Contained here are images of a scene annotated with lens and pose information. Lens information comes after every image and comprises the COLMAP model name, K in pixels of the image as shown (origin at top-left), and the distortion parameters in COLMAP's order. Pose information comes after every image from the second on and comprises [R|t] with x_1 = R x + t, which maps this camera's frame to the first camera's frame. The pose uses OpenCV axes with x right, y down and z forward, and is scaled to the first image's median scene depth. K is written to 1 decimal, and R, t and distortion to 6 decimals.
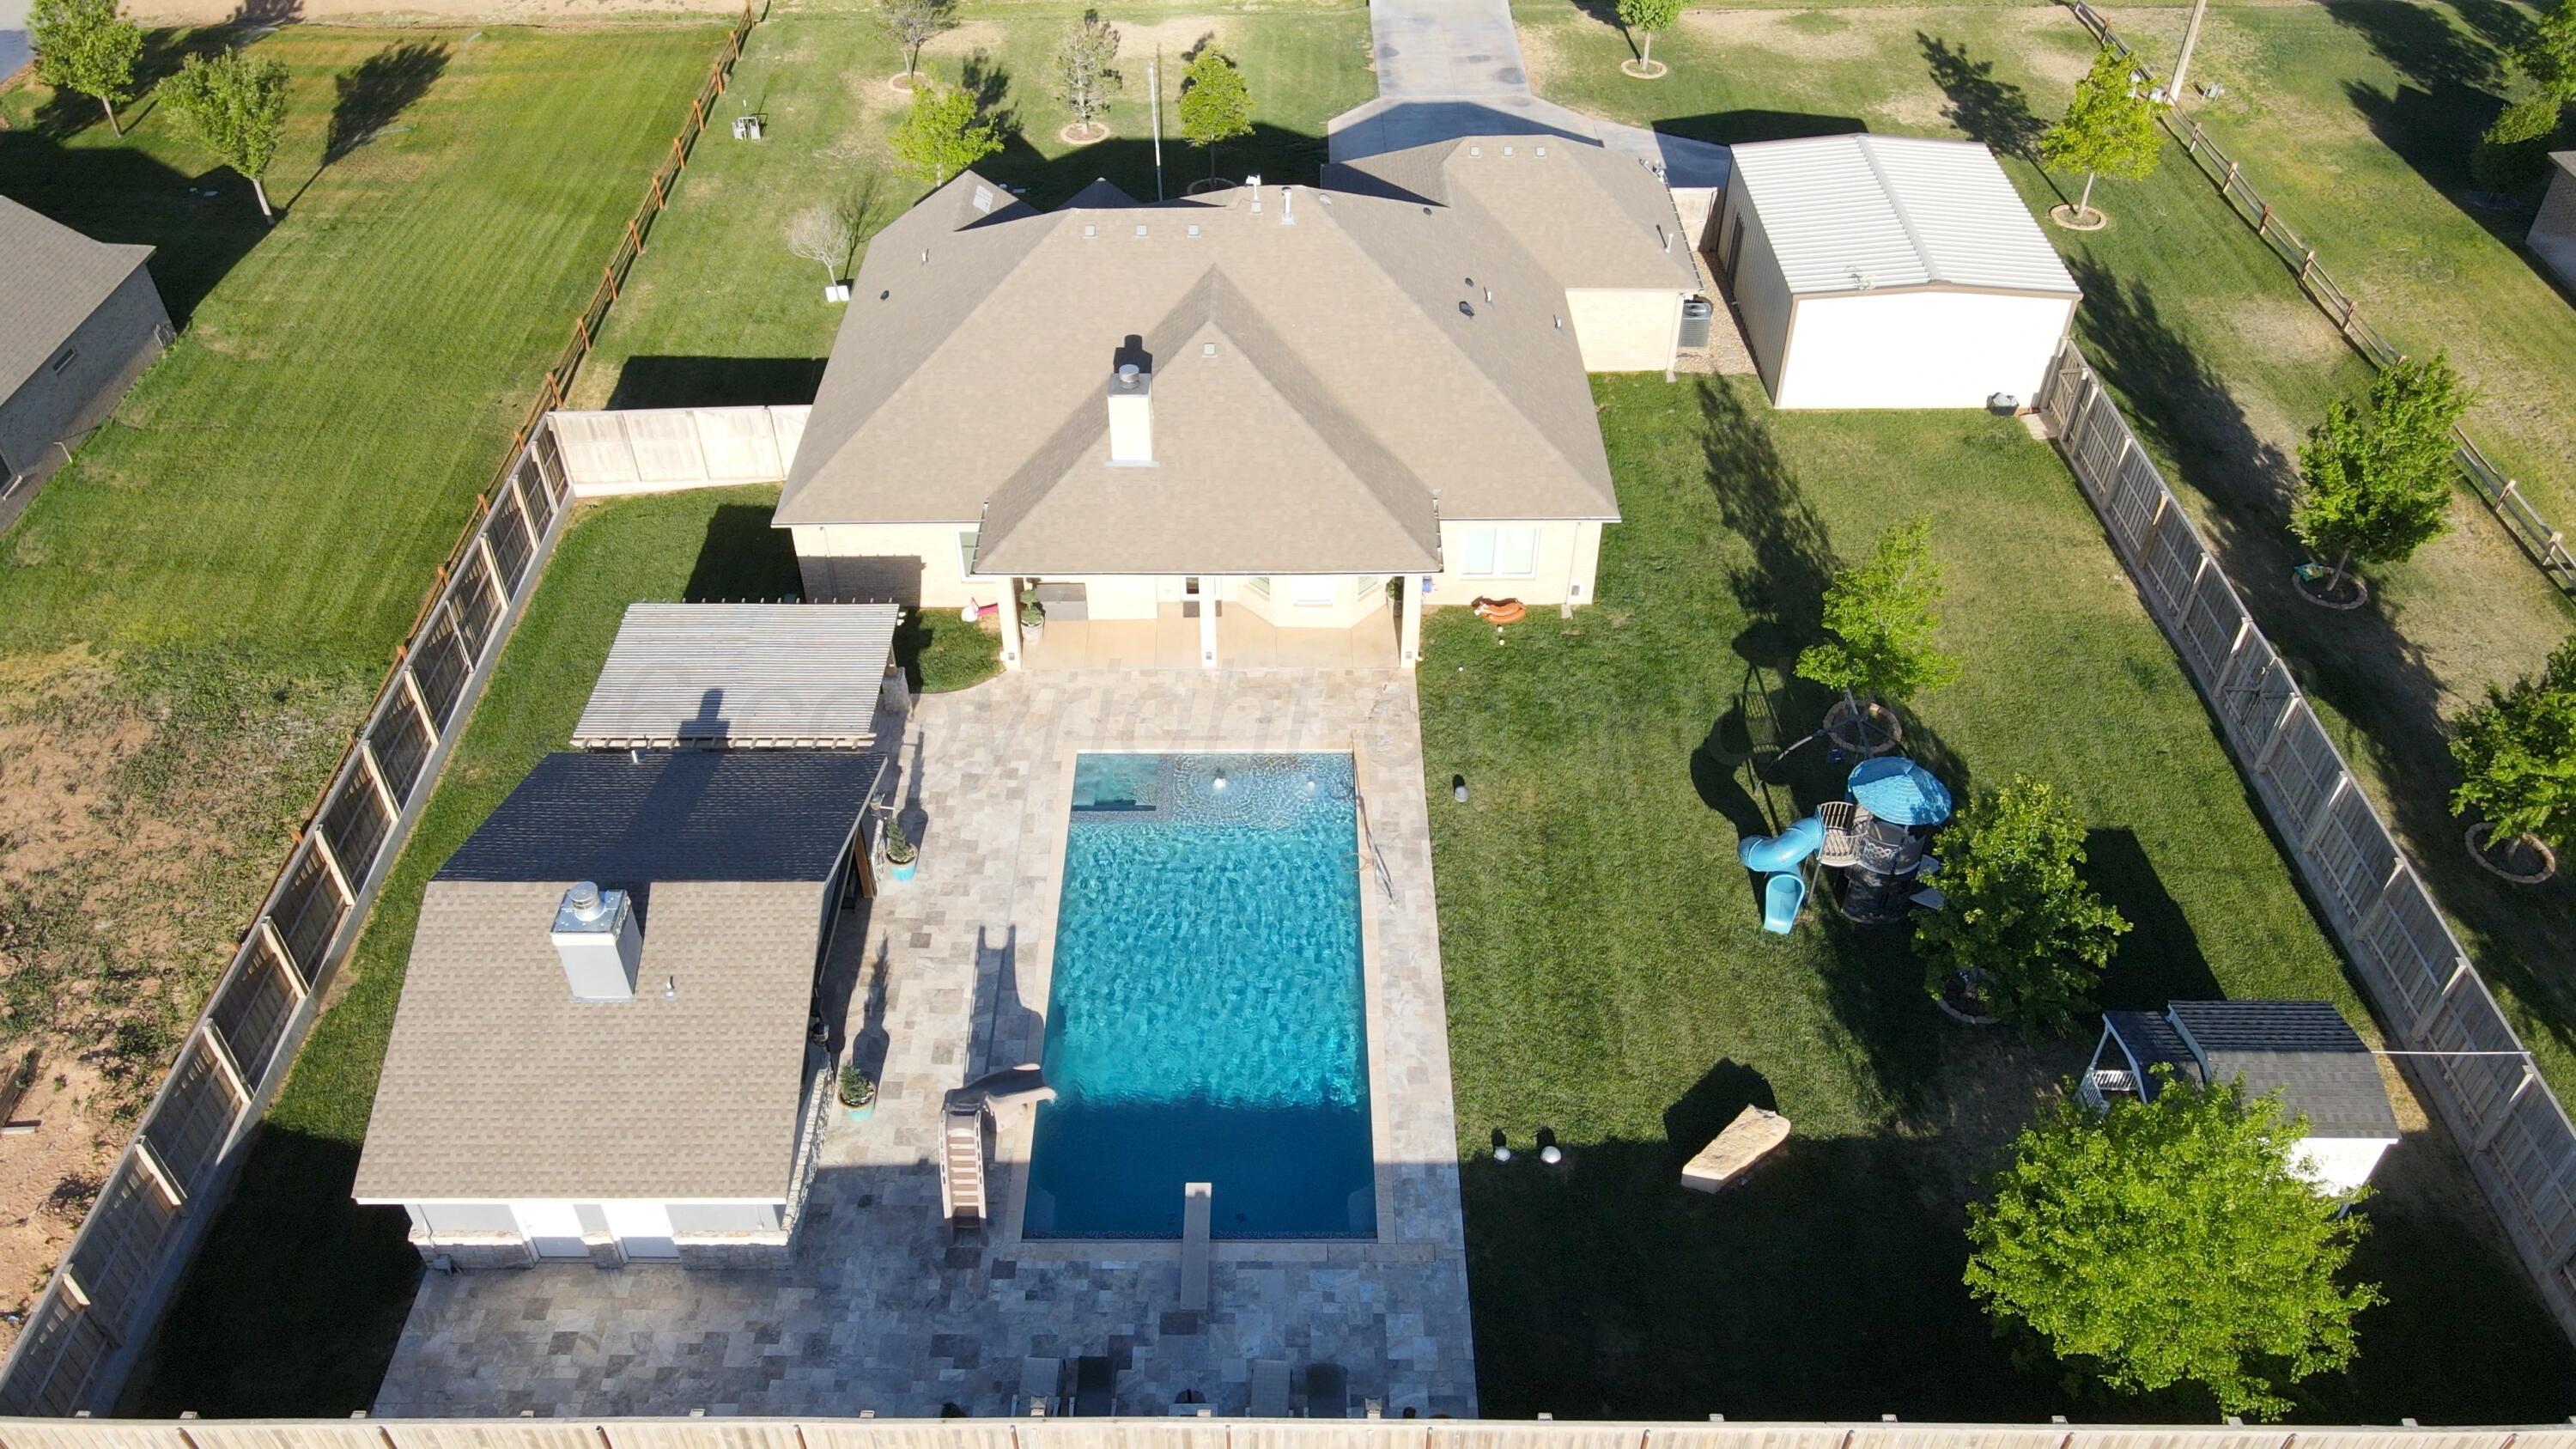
lens RADIAL K [[1867.0, 0, 1287.6], [0, 1867.0, 710.5], [0, 0, 1]] dist [0.004022, 0.005539]
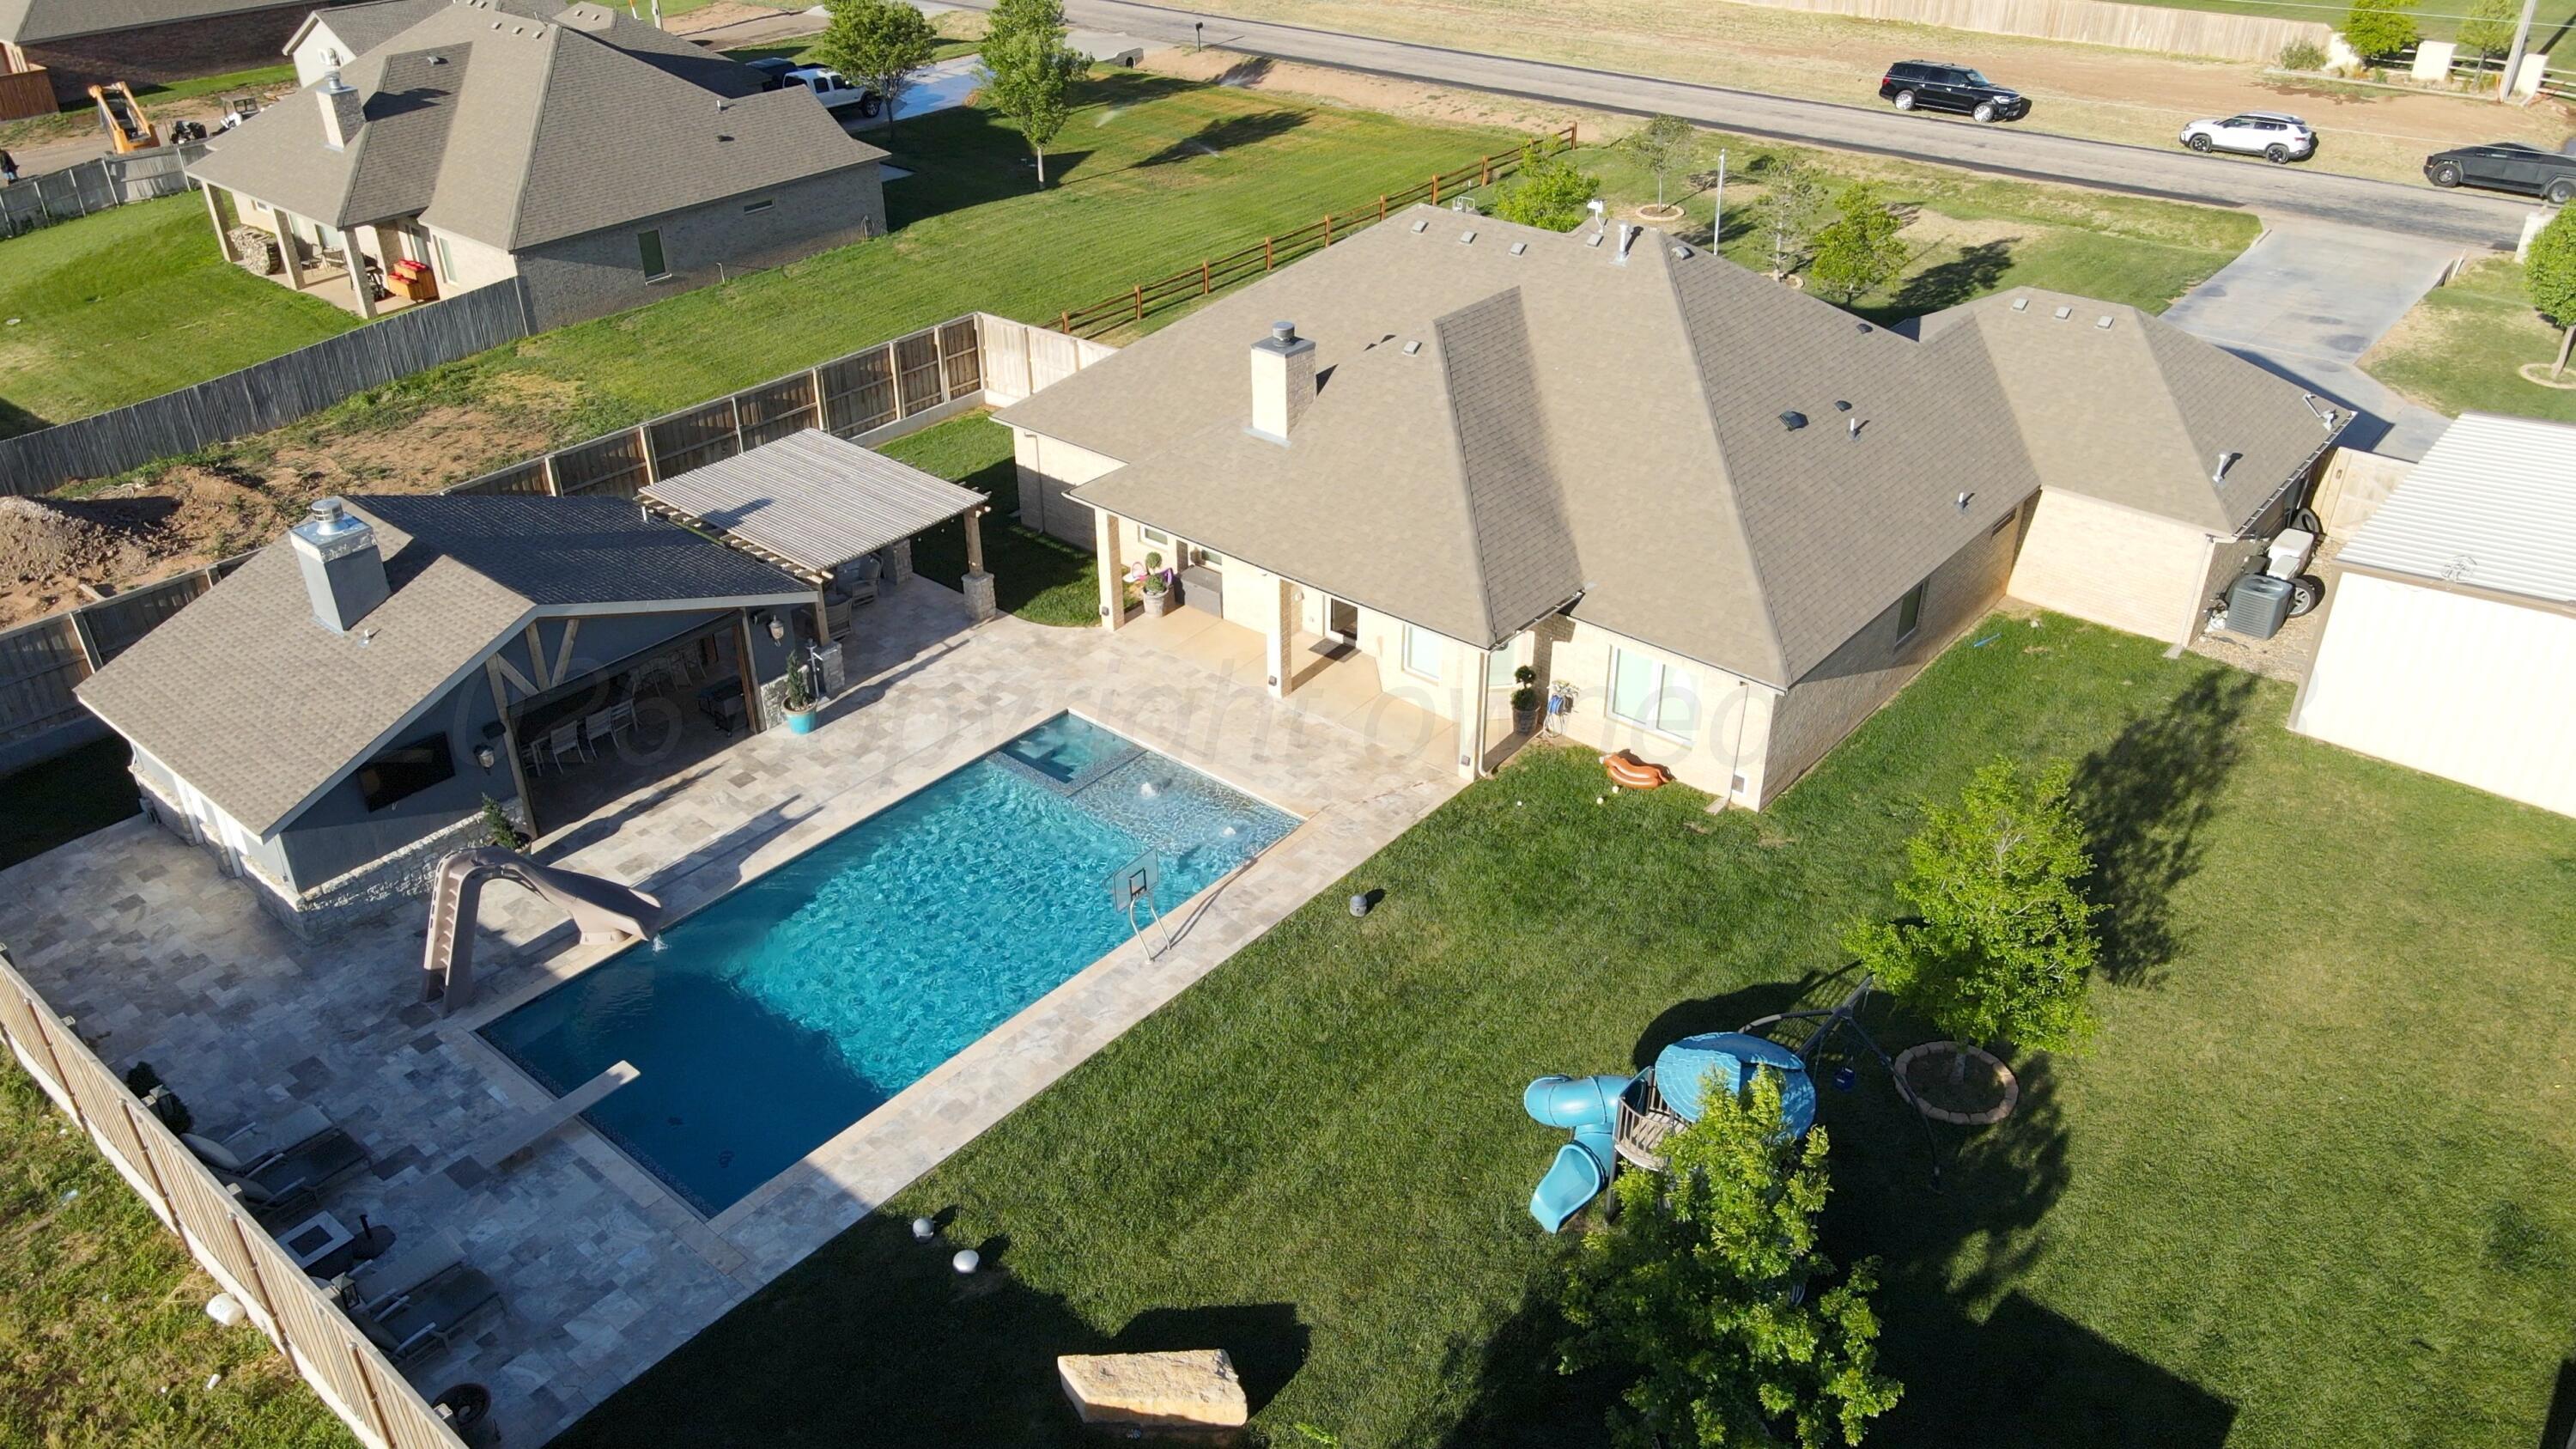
lens RADIAL K [[1867.0, 0, 1280.9], [0, 1867.0, 740.1], [0, 0, 1]] dist [0.004022, 0.005539]
pose [[0.761507, 0.335244, -0.554724, 0.509866], [-0.417810, 0.908199, -0.024691, 0.016617], [0.495523, 0.250572, 0.831668, 0.356572]]
